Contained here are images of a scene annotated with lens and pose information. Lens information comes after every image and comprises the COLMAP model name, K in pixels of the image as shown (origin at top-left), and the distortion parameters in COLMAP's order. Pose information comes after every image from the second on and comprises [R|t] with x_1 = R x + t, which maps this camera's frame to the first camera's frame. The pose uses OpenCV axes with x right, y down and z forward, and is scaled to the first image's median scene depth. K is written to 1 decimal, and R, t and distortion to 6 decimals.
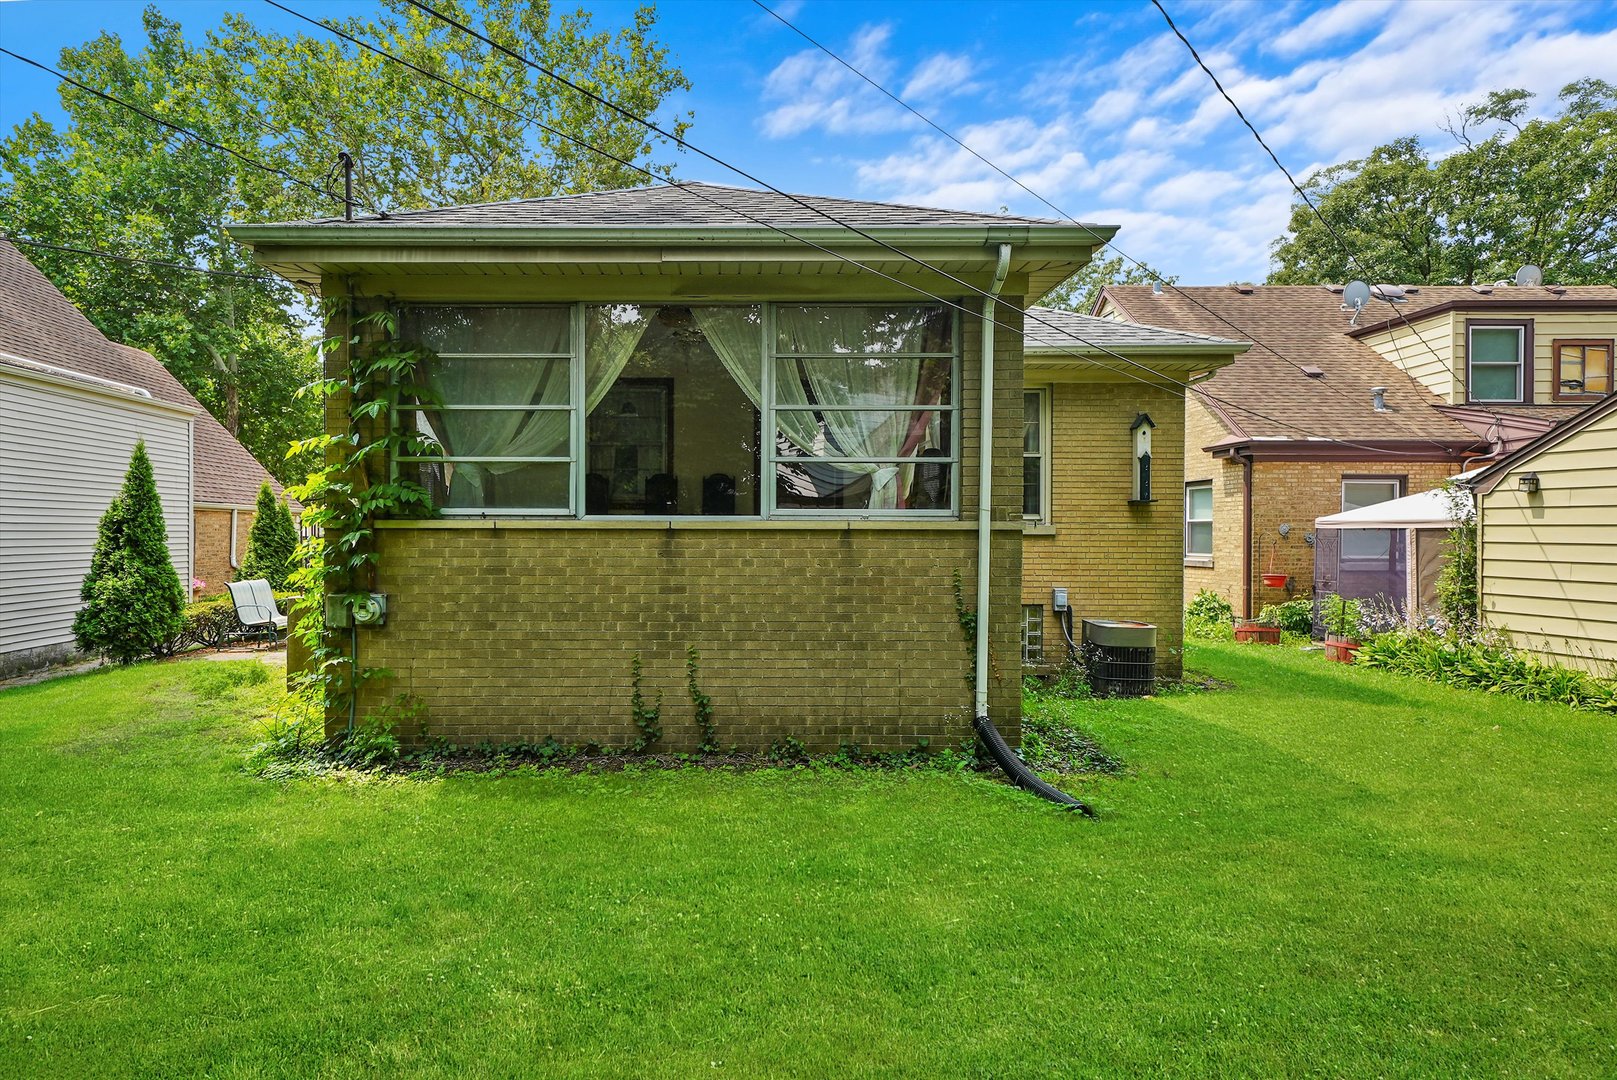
lens RADIAL K [[831.1, 0, 808.5], [0, 831.1, 540.0], [0, 0, 1]] dist [0.035598, -0.000025]
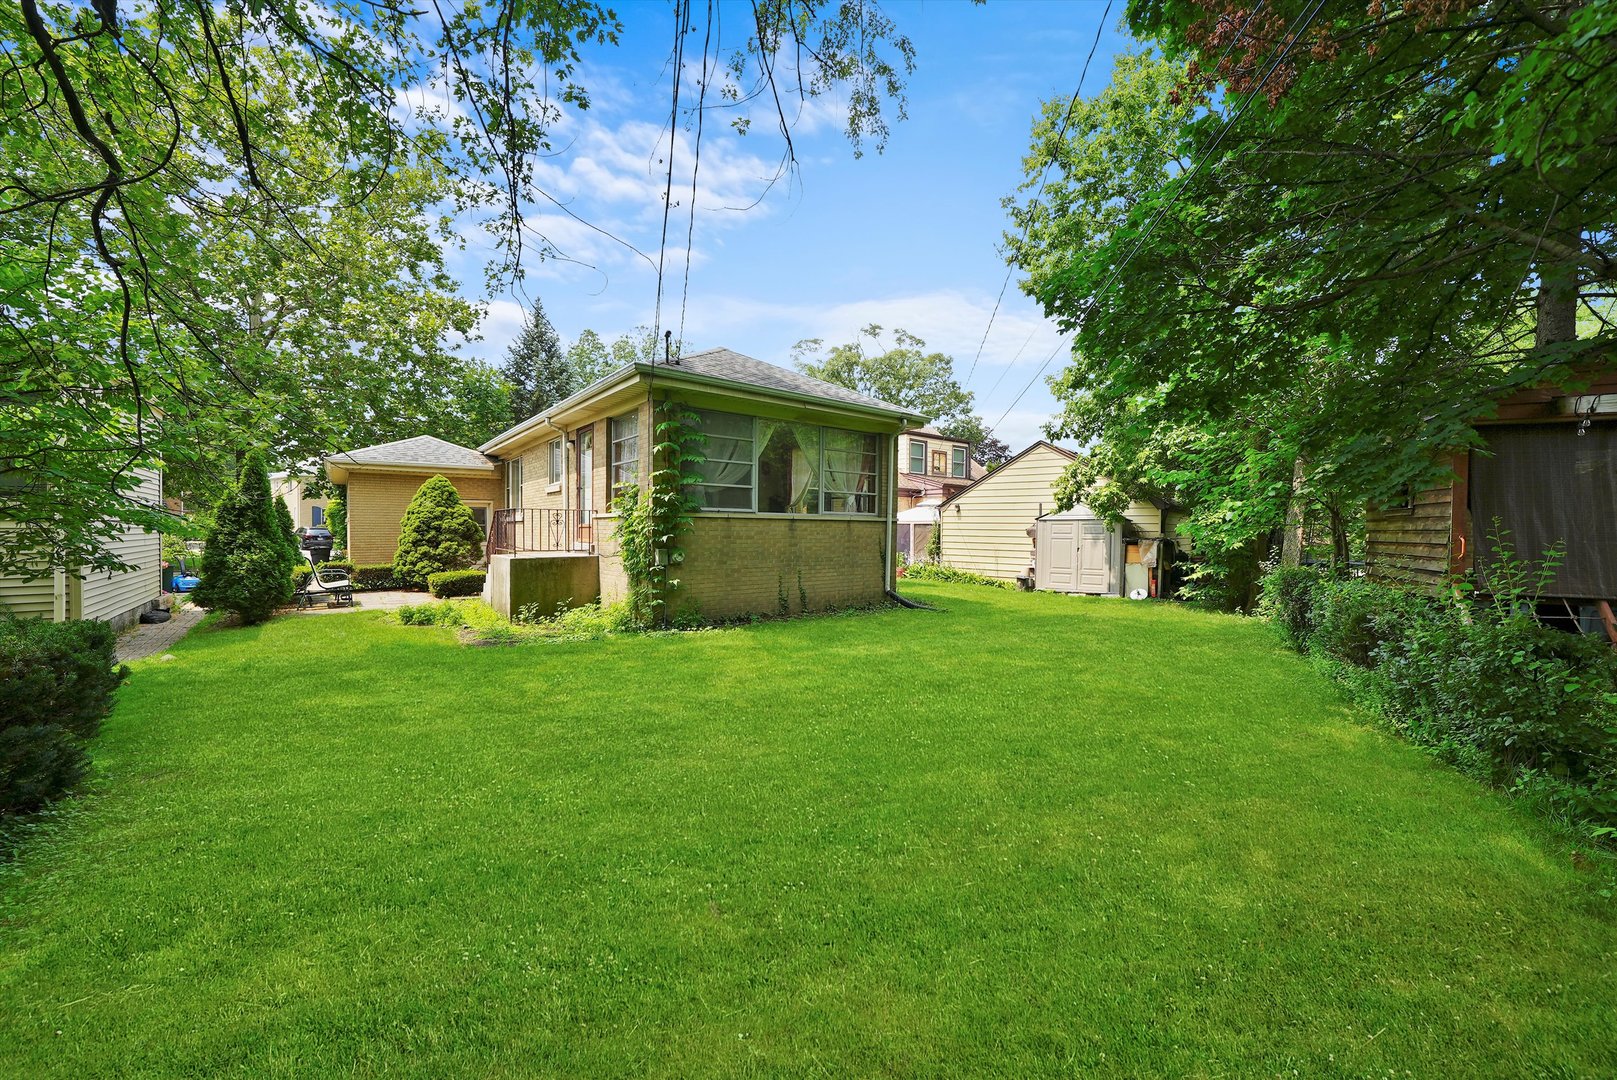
lens RADIAL K [[602.8, 0, 808.5], [0, 602.8, 540.0], [0, 0, 1]] dist [-0.018422, 0.000003]
pose [[0.776359, -0.007365, 0.630248, -1.155330], [0.000975, 0.999945, 0.010485, 0.027596], [-0.630291, -0.007526, 0.776323, -0.328664]]
